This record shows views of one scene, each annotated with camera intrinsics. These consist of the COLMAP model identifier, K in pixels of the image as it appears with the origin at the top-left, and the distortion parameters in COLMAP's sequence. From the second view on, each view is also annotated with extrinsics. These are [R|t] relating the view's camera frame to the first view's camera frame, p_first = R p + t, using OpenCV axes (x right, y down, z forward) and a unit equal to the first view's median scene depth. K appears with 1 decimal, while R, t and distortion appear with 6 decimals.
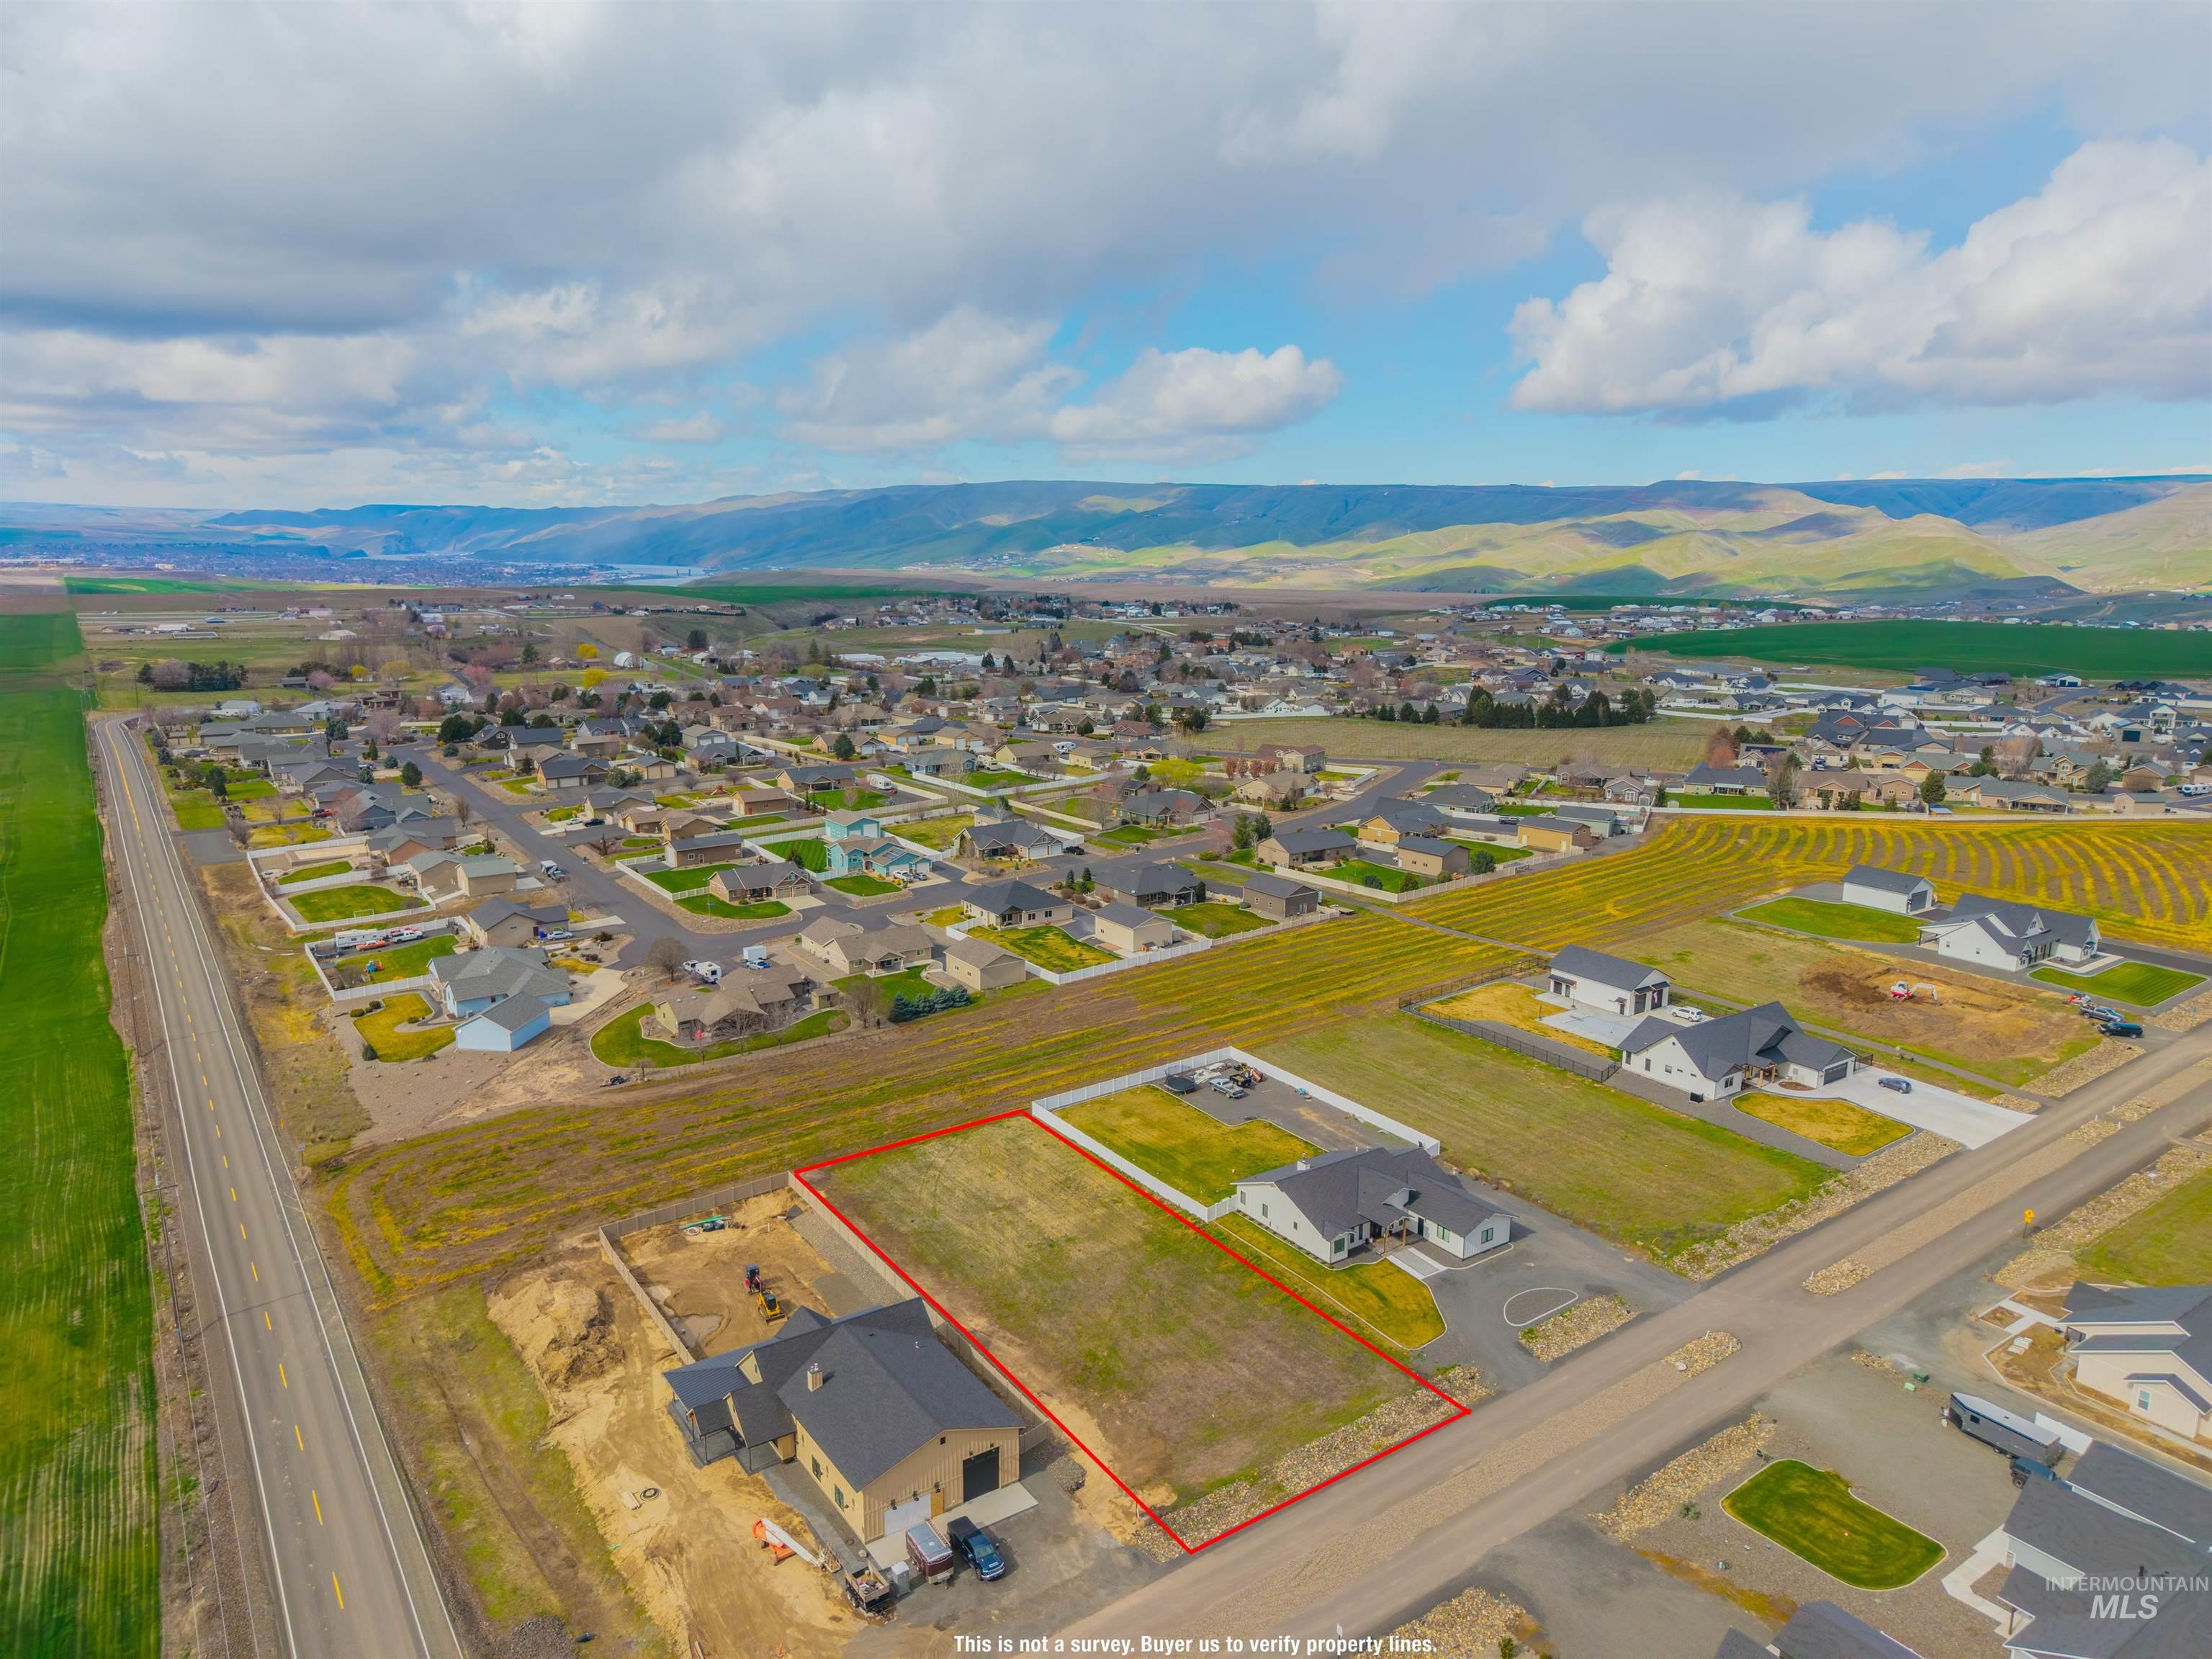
lens RADIAL K [[1485.6, 0, 1111.7], [0, 1485.6, 793.8], [0, 0, 1]] dist [0.045462, -0.053894]
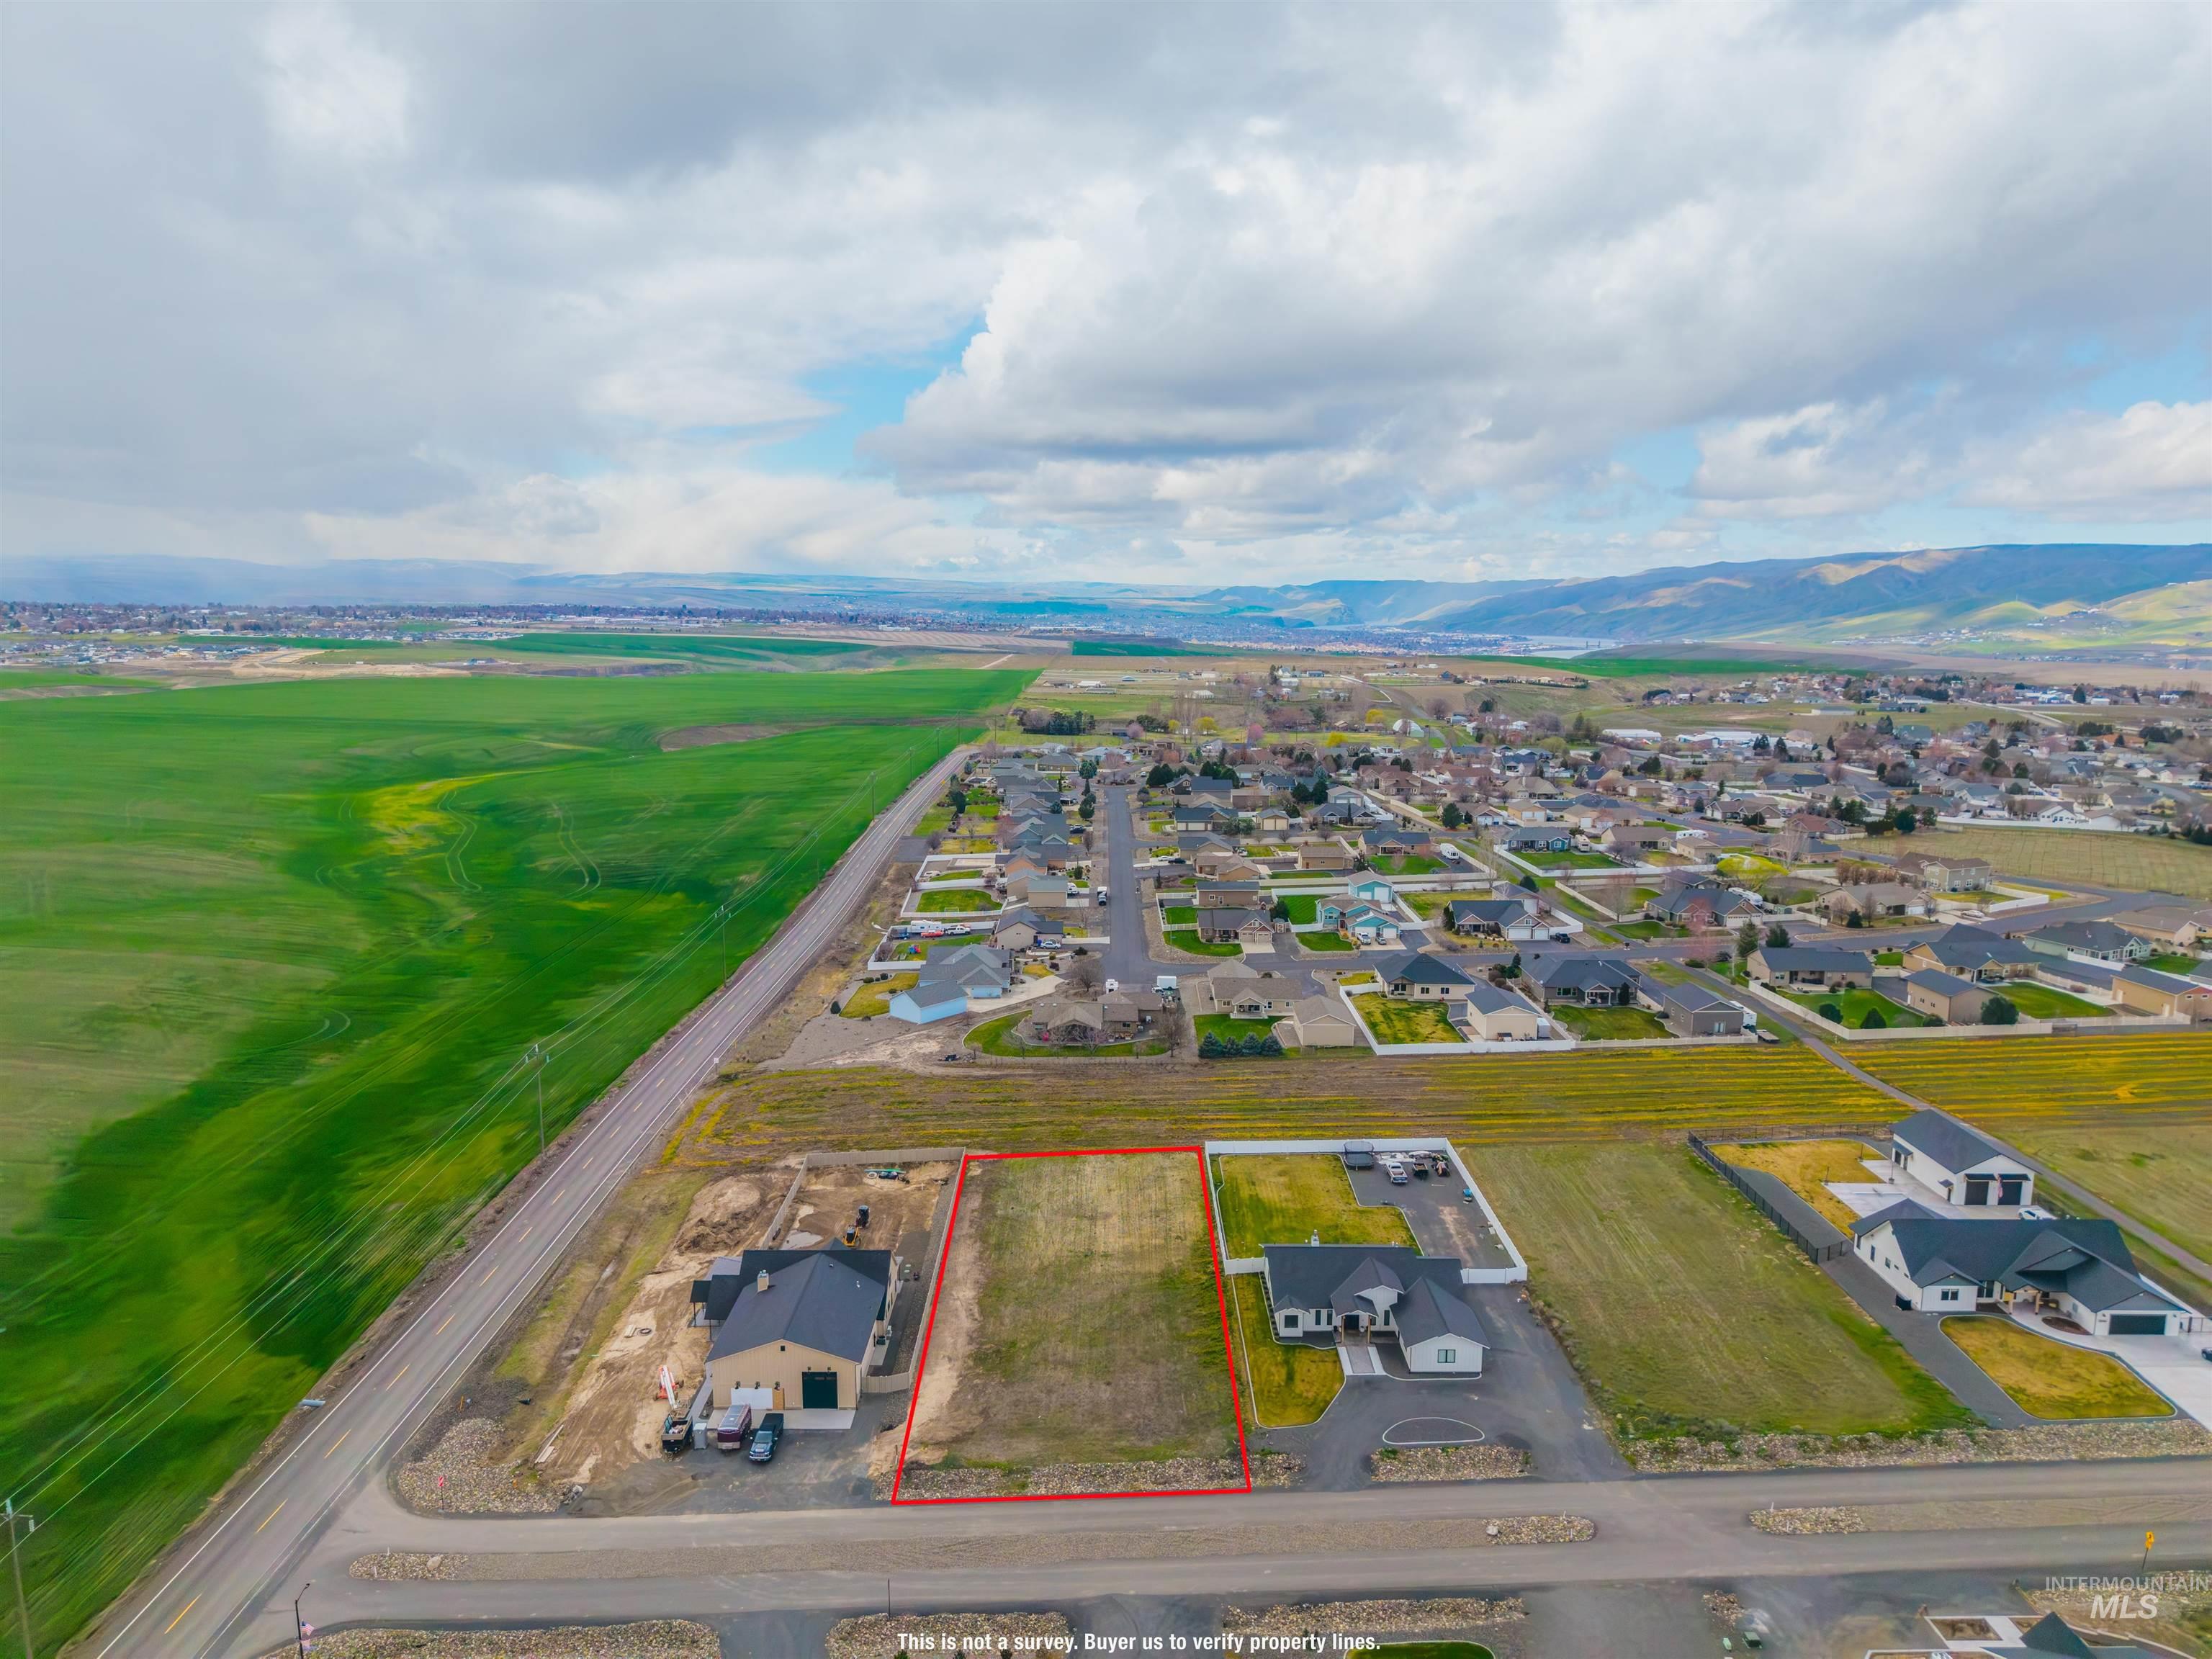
lens RADIAL K [[1481.0, 0, 1110.1], [0, 1481.0, 818.5], [0, 0, 1]] dist [0.028328, -0.024399]
pose [[0.825801, 0.083830, -0.557697, 0.378494], [-0.100506, 0.994936, 0.000731, -0.014125], [0.554934, 0.055449, 0.830044, 0.056412]]
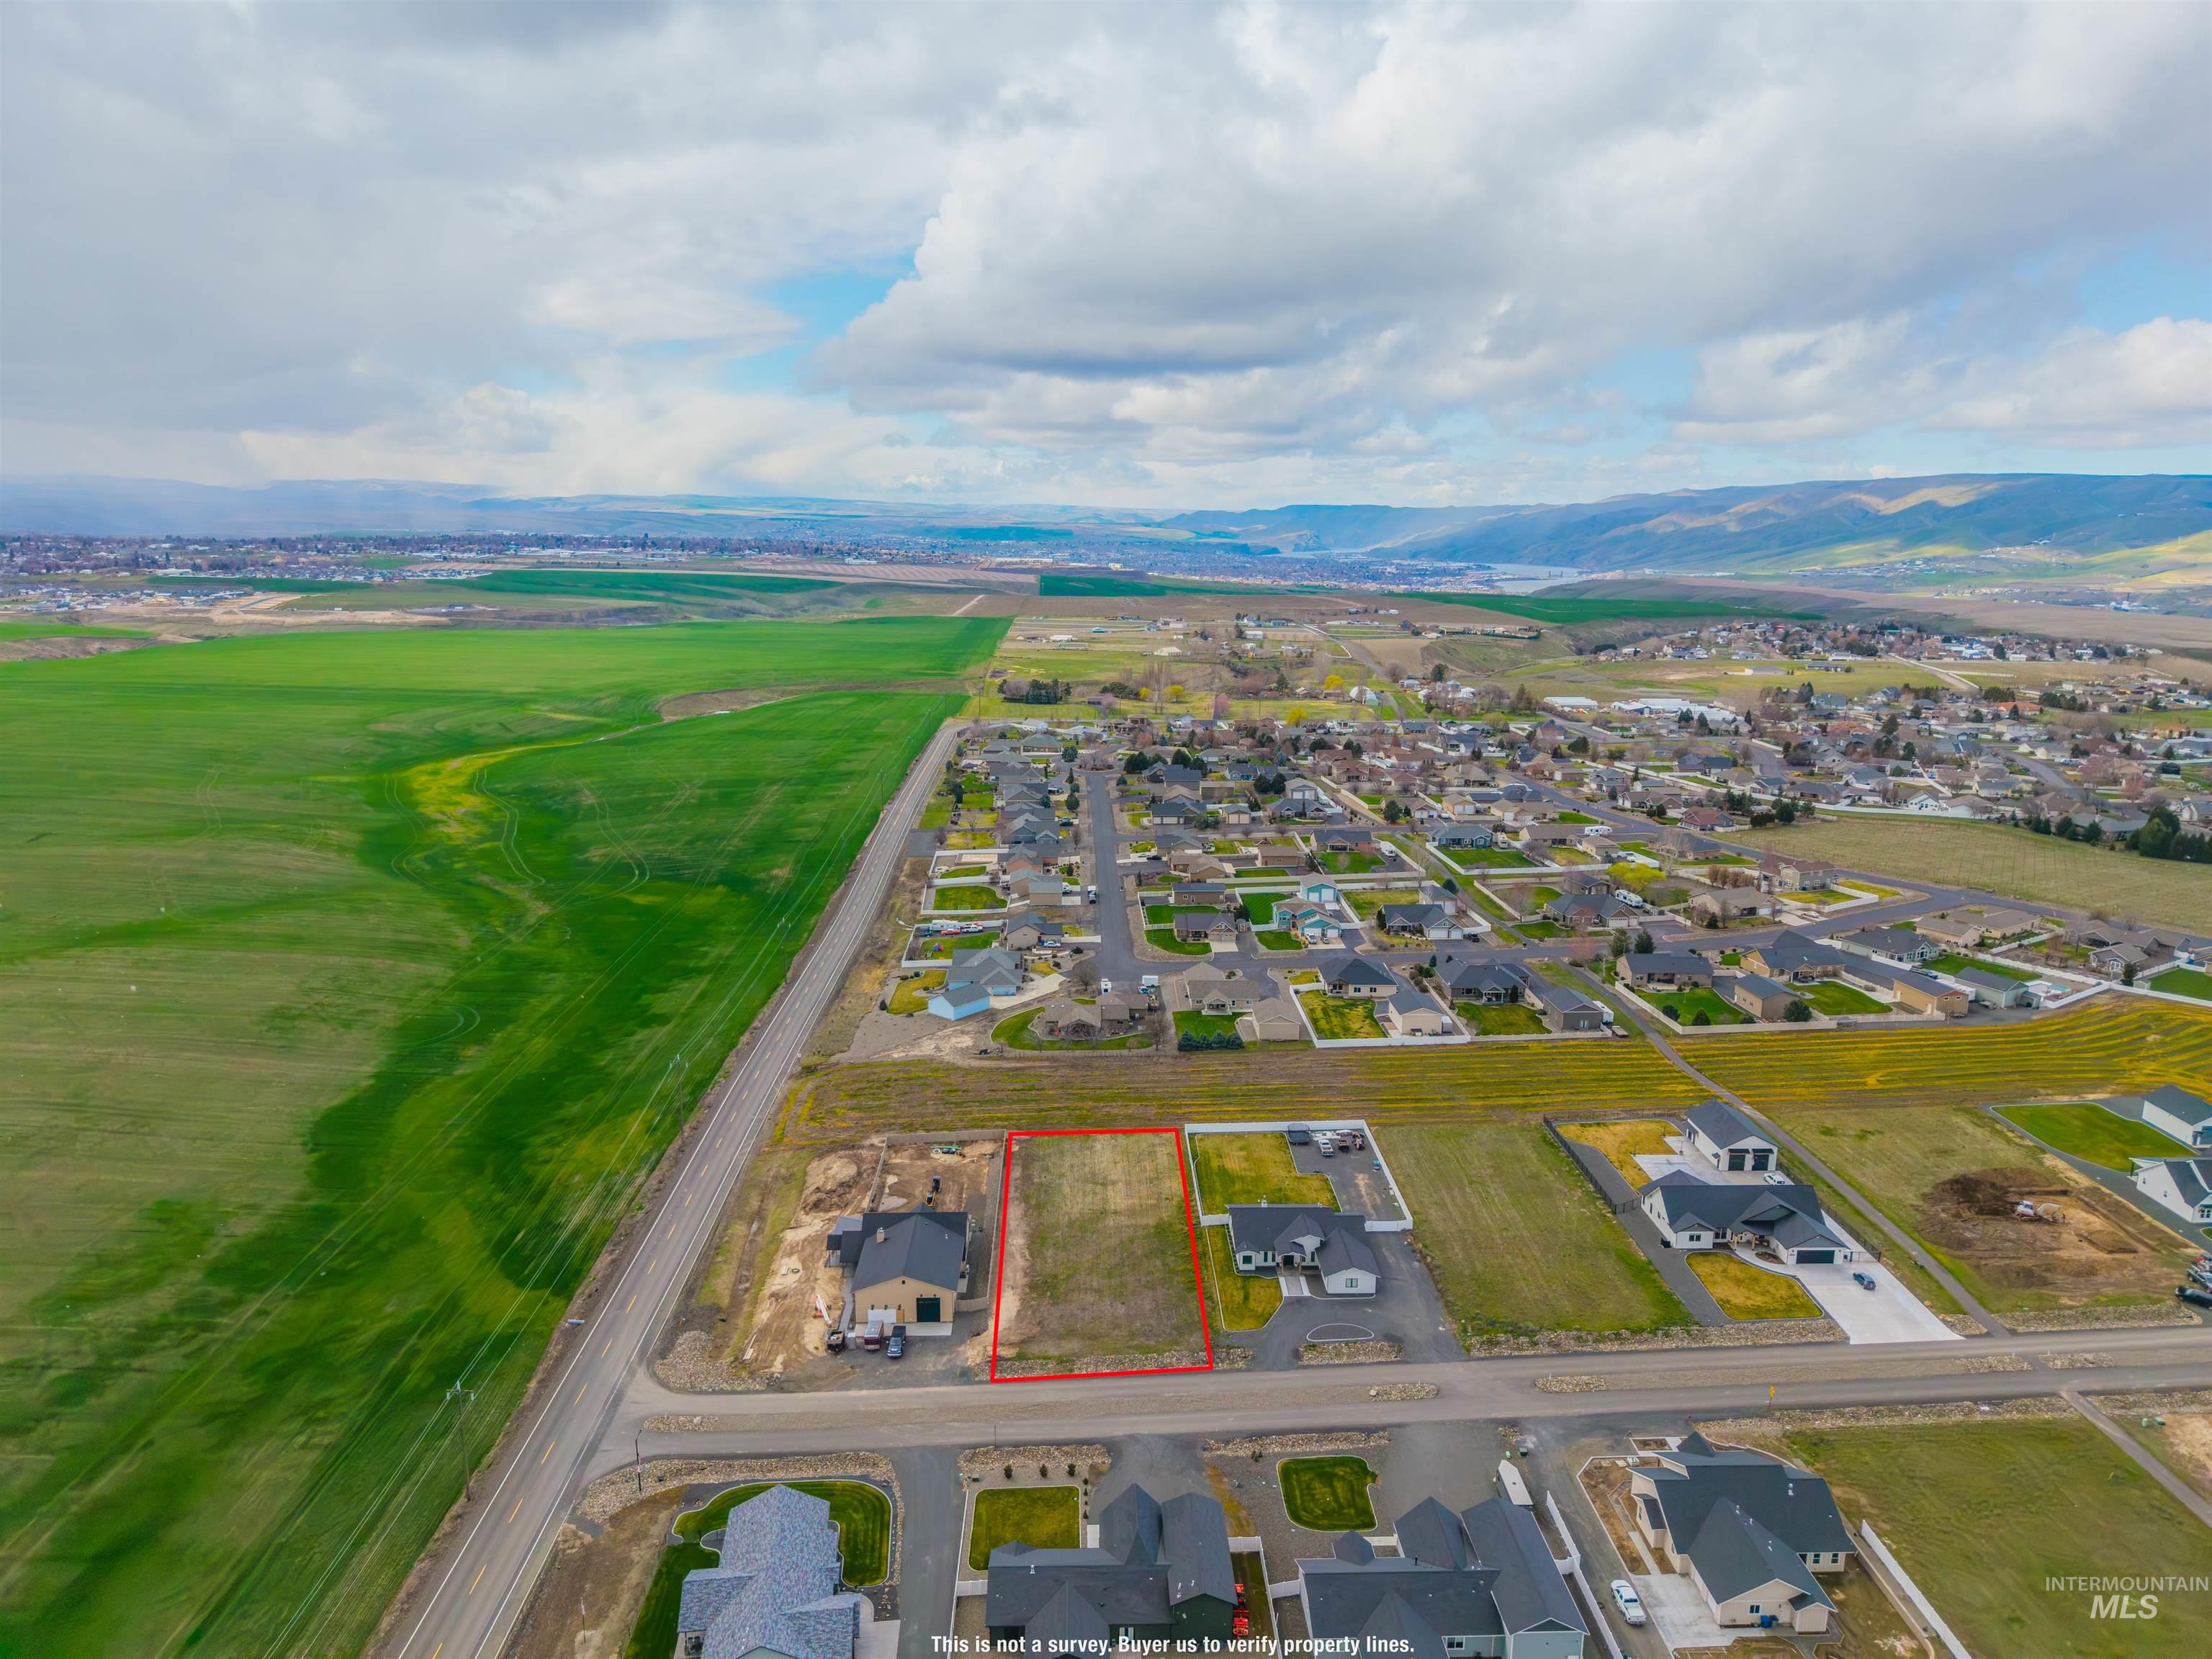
lens RADIAL K [[1485.6, 0, 1111.7], [0, 1485.6, 793.8], [0, 0, 1]] dist [0.045462, -0.053894]
pose [[0.839425, 0.100896, -0.534028, 0.505373], [-0.099103, 0.994558, 0.032129, -0.120208], [0.534363, 0.025954, 0.844856, -0.205461]]
